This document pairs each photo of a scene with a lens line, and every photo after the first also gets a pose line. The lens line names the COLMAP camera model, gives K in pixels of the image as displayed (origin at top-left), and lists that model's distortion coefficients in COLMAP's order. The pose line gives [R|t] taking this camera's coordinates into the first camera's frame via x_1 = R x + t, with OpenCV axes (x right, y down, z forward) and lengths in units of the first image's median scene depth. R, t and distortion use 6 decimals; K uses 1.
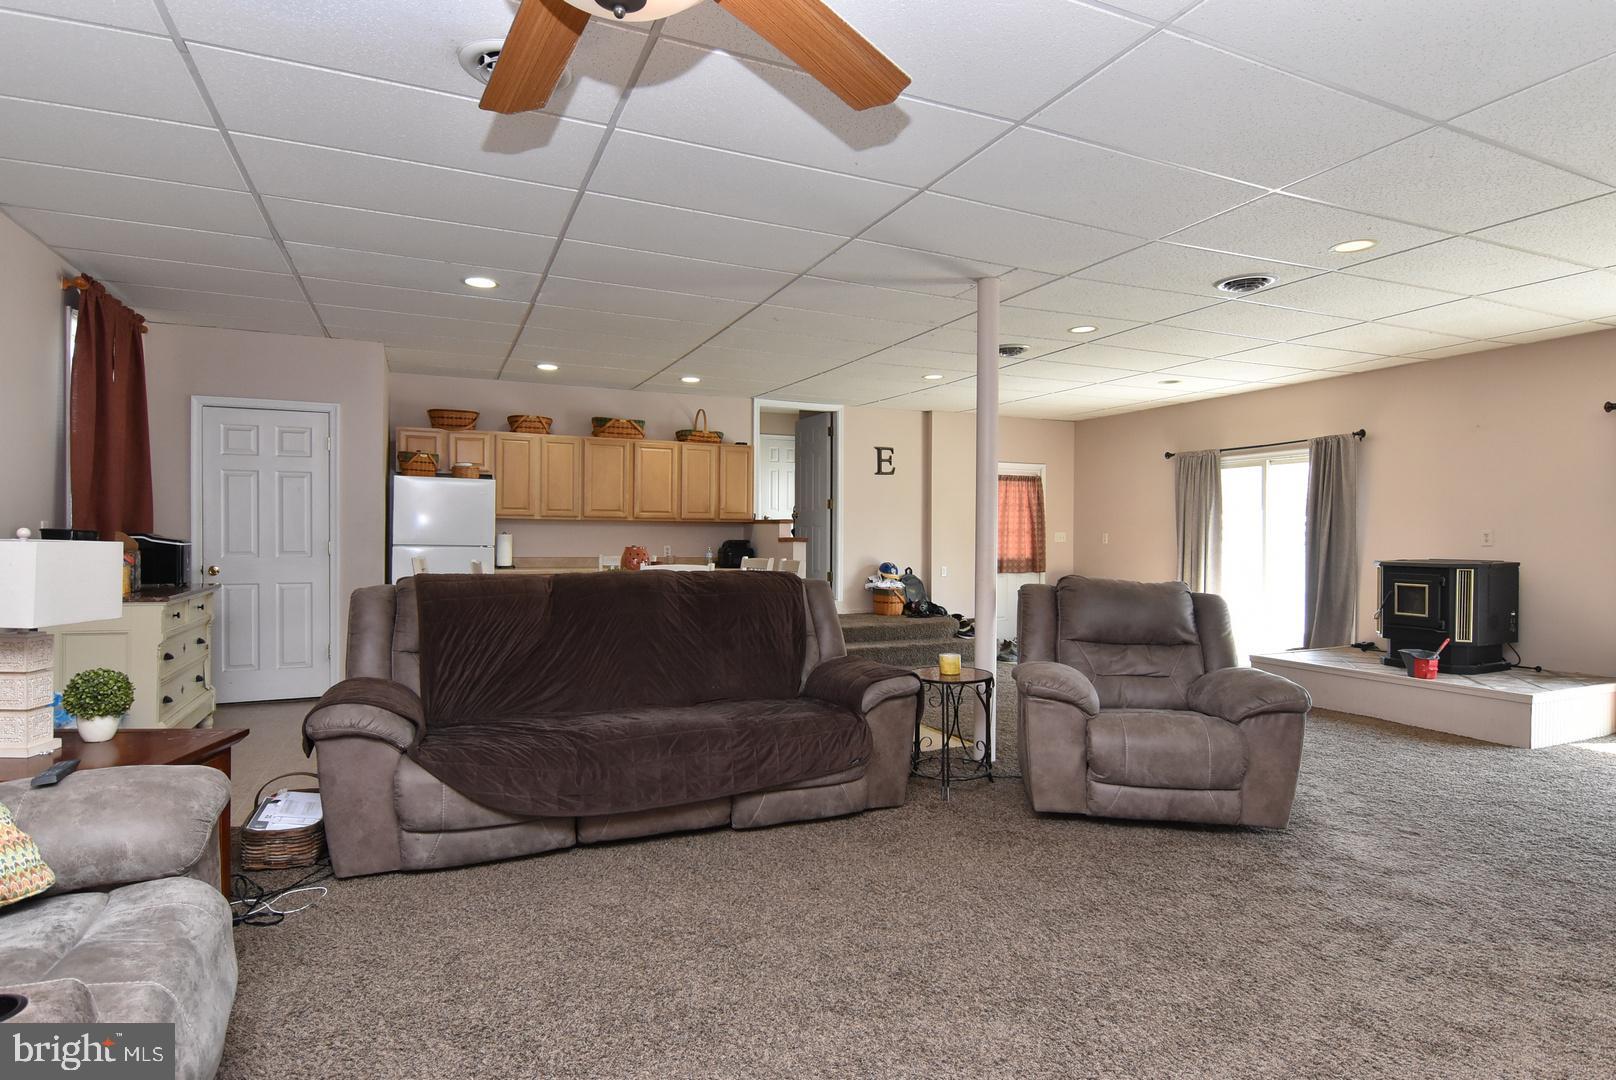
lens RADIAL K [[860.5, 0, 812.7], [0, 860.5, 540.6], [0, 0, 1]] dist [0.004273, -0.020911]
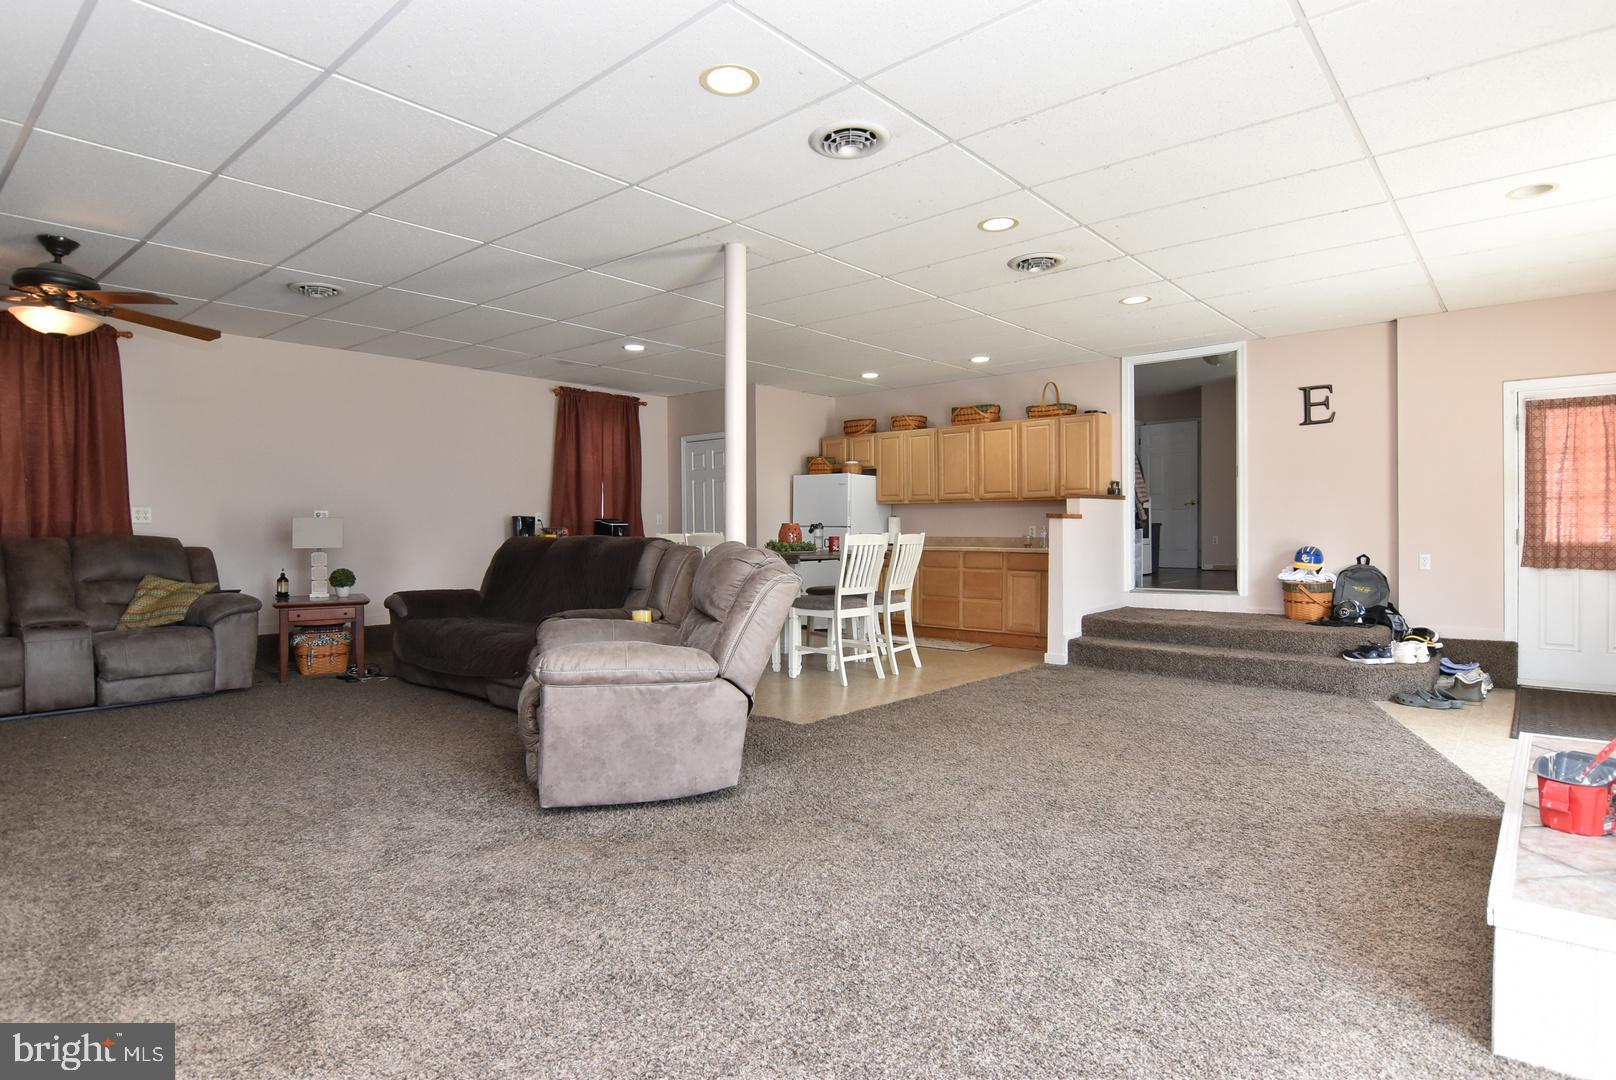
lens RADIAL K [[860.5, 0, 812.7], [0, 860.5, 540.6], [0, 0, 1]] dist [0.004273, -0.020911]
pose [[0.423526, 0.003125, -0.905879, 0.617033], [0.002084, 0.999988, 0.004424, 0.017973], [0.905882, -0.003762, 0.423514, 0.355338]]
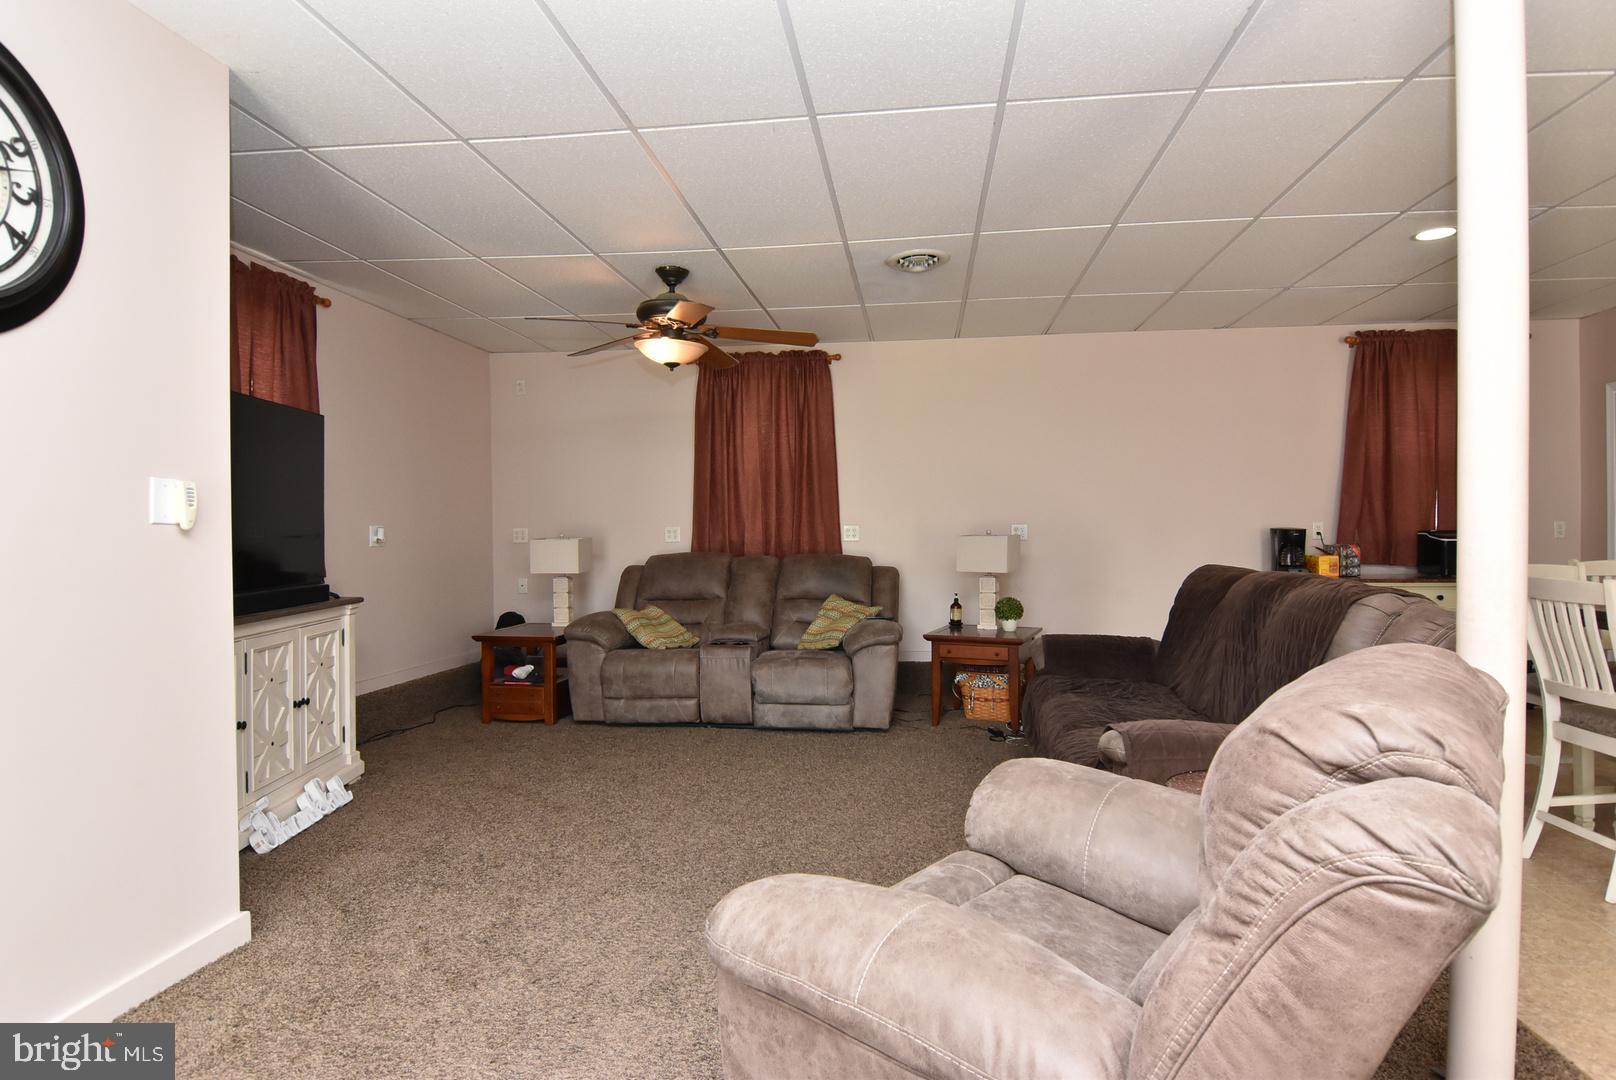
lens RADIAL K [[860.5, 0, 812.7], [0, 860.5, 540.6], [0, 0, 1]] dist [0.004273, -0.020911]
pose [[-0.523610, 0.006520, -0.851933, 0.364953], [-0.002135, 0.999958, 0.008966, -0.001708], [0.851955, 0.006514, -0.523574, 0.508041]]
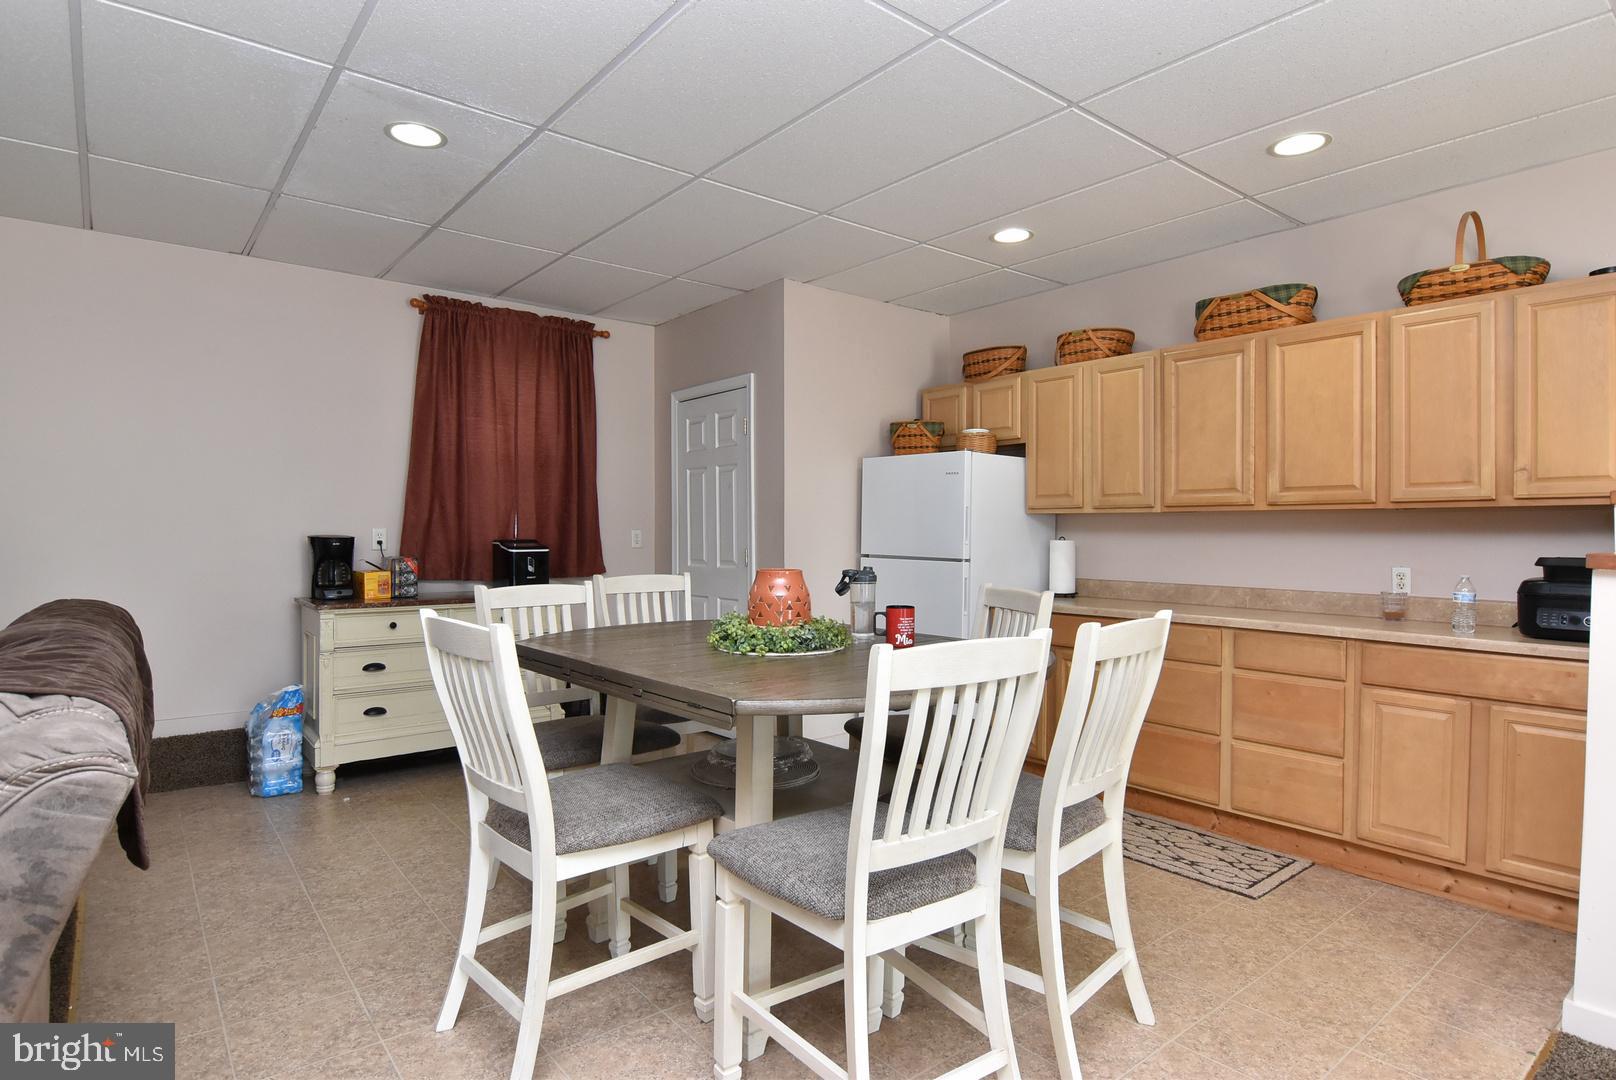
lens RADIAL K [[860.5, 0, 812.7], [0, 860.5, 540.6], [0, 0, 1]] dist [0.004273, -0.020911]
pose [[0.258220, 0.002164, -0.966084, 0.158894], [-0.006661, 0.999978, 0.000459, -0.005507], [0.966063, 0.006316, 0.258229, 0.617738]]
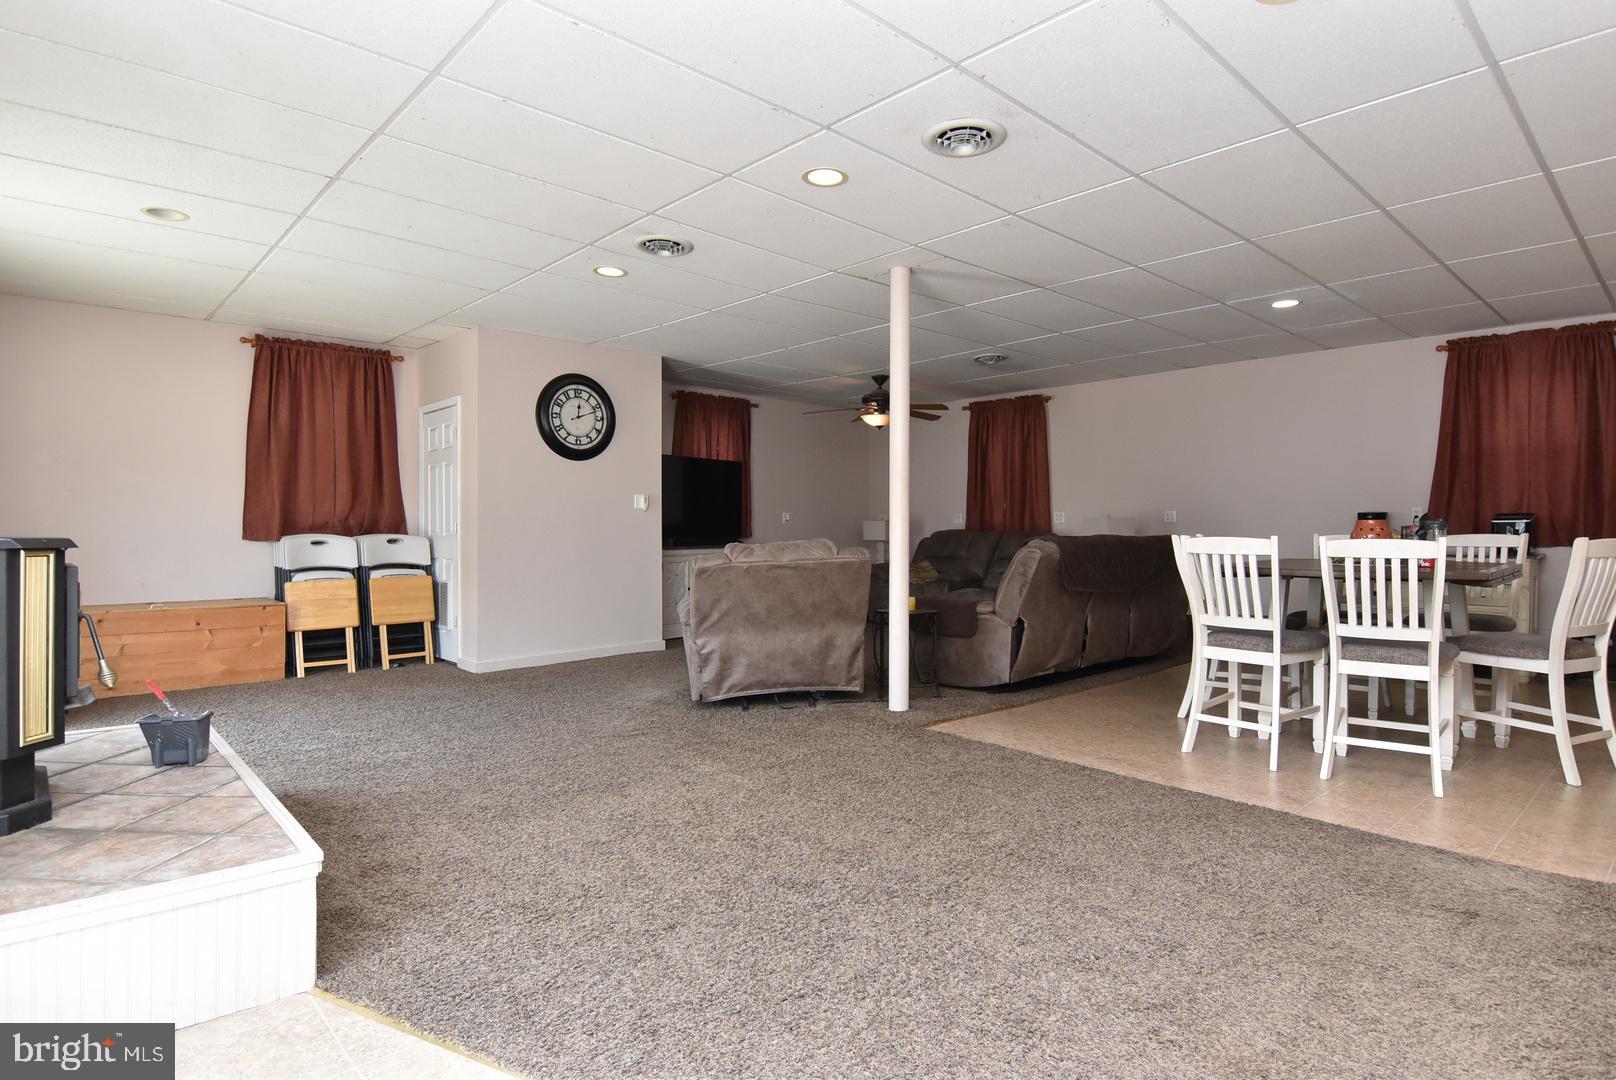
lens RADIAL K [[860.5, 0, 812.7], [0, 860.5, 540.6], [0, 0, 1]] dist [0.004273, -0.020911]
pose [[-0.948252, -0.003391, -0.317502, 0.351750], [-0.009694, 0.999786, 0.018274, 0.010770], [0.317372, 0.020406, -0.948082, 1.079874]]
